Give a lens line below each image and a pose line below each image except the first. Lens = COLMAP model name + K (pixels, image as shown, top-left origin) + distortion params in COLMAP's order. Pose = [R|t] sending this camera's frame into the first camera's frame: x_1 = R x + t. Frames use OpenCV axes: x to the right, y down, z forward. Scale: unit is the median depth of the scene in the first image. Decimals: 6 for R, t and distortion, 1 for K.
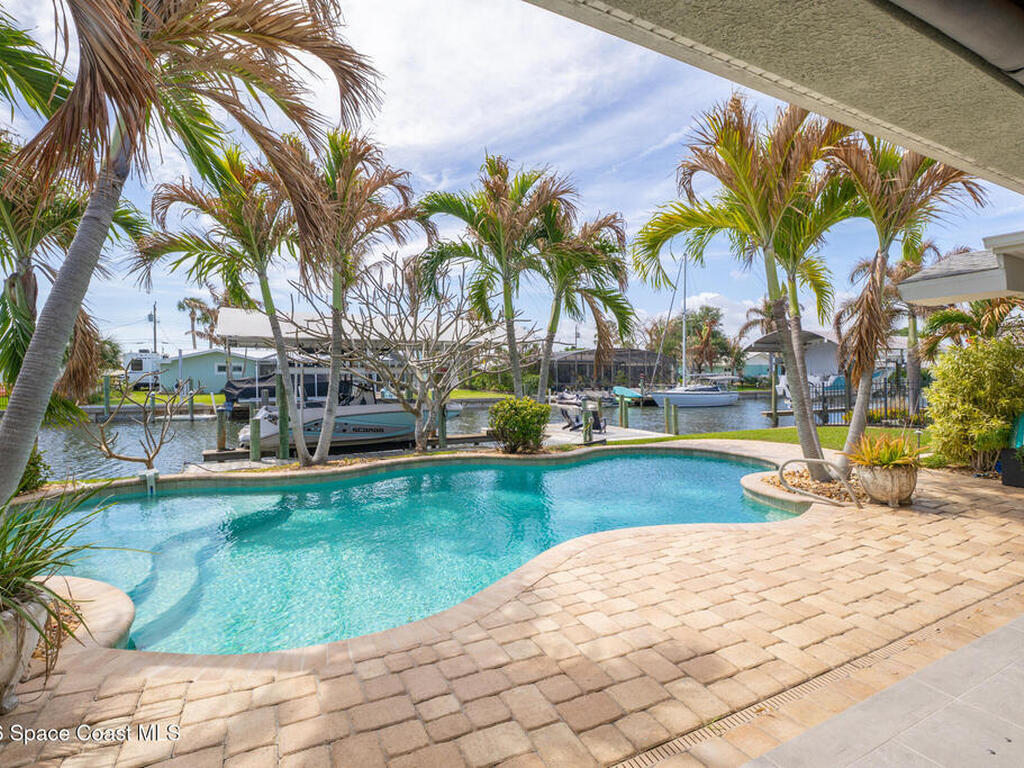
lens RADIAL K [[493.1, 0, 509.2], [0, 493.1, 382.2], [0, 0, 1]] dist [-0.008803, 0.000656]
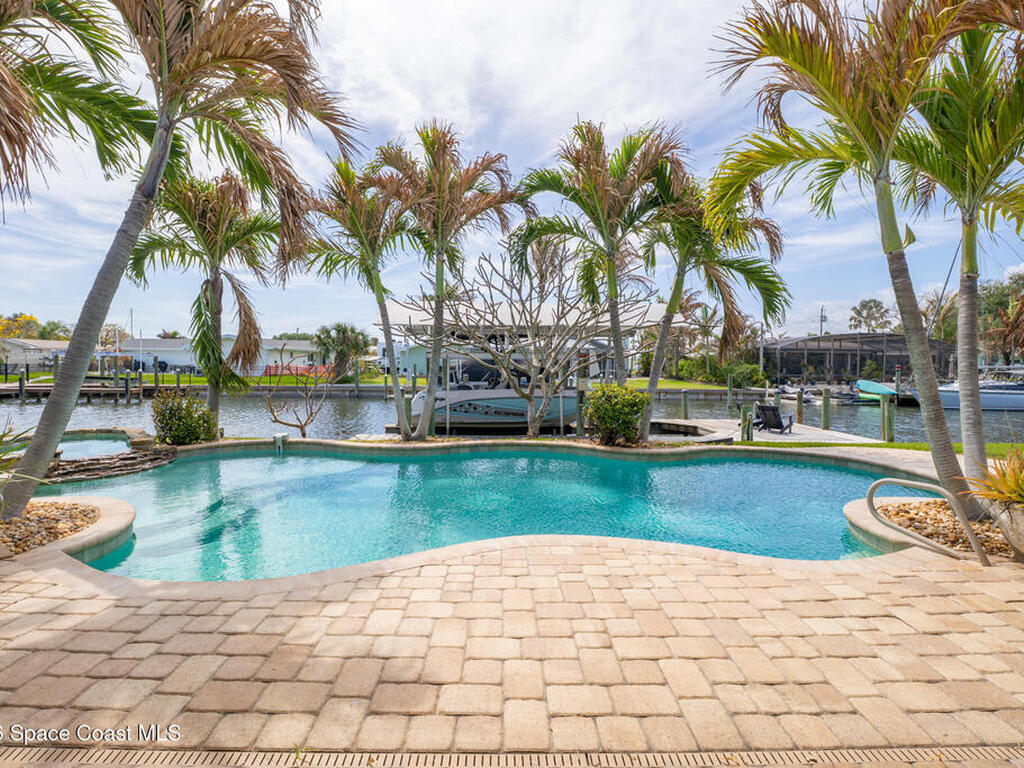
lens RADIAL K [[499.3, 0, 511.0], [0, 499.3, 380.9], [0, 0, 1]] dist [-0.008987, -0.000335]
pose [[0.903740, 0.025749, -0.427306, 0.270019], [-0.017551, 0.999579, 0.023114, 0.007065], [0.427721, -0.013390, 0.903812, 0.096133]]
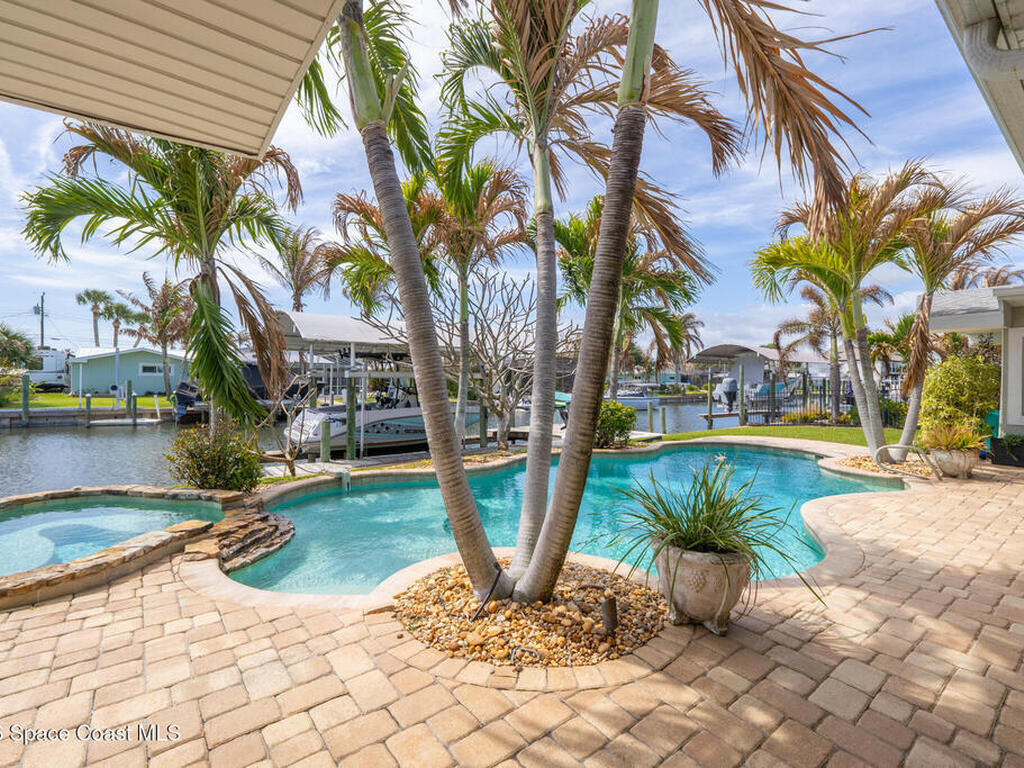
lens RADIAL K [[476.4, 0, 512.0], [0, 476.4, 384.0], [0, 0, 1]] dist [0.000758, 0.000239]
pose [[0.980888, 0.010556, 0.194289, -0.475600], [-0.009220, 0.999927, -0.007780, 0.003274], [-0.194357, 0.005840, 0.980914, -0.061202]]
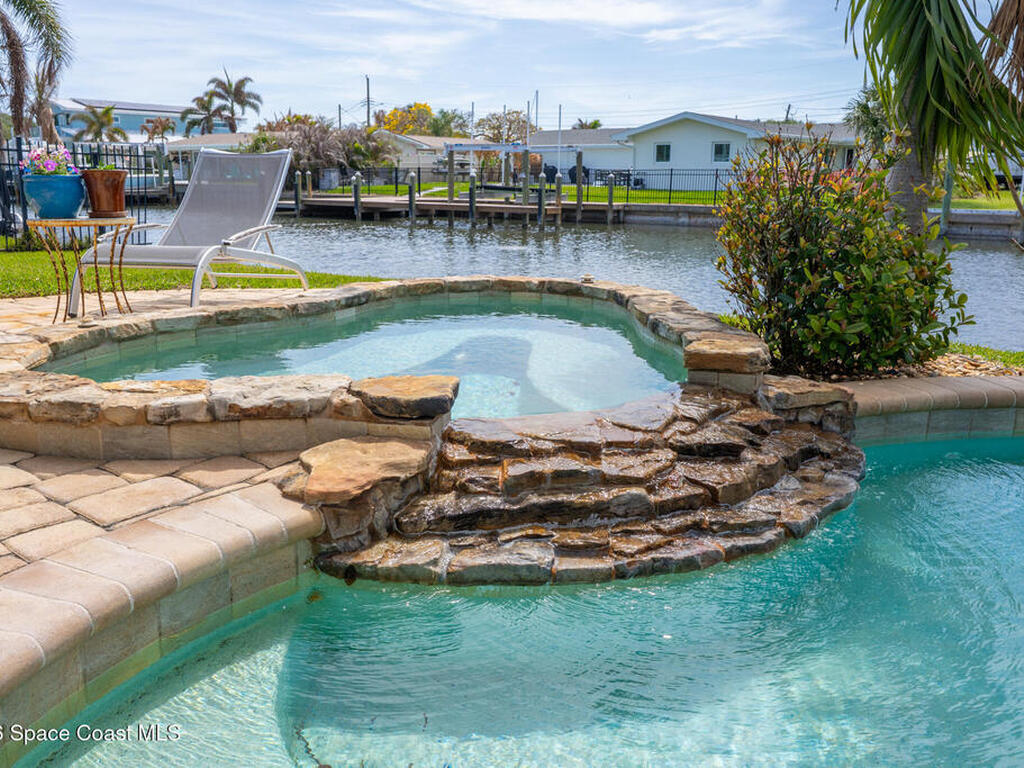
lens RADIAL K [[872.3, 0, 512.0], [0, 872.3, 384.0], [0, 0, 1]] dist [-0.002638, 0.001716]
pose [[0.437506, 0.214852, -0.873171, -0.442181], [-0.017775, 0.972913, 0.230488, 0.080670], [0.899040, -0.085319, 0.429475, 0.391295]]
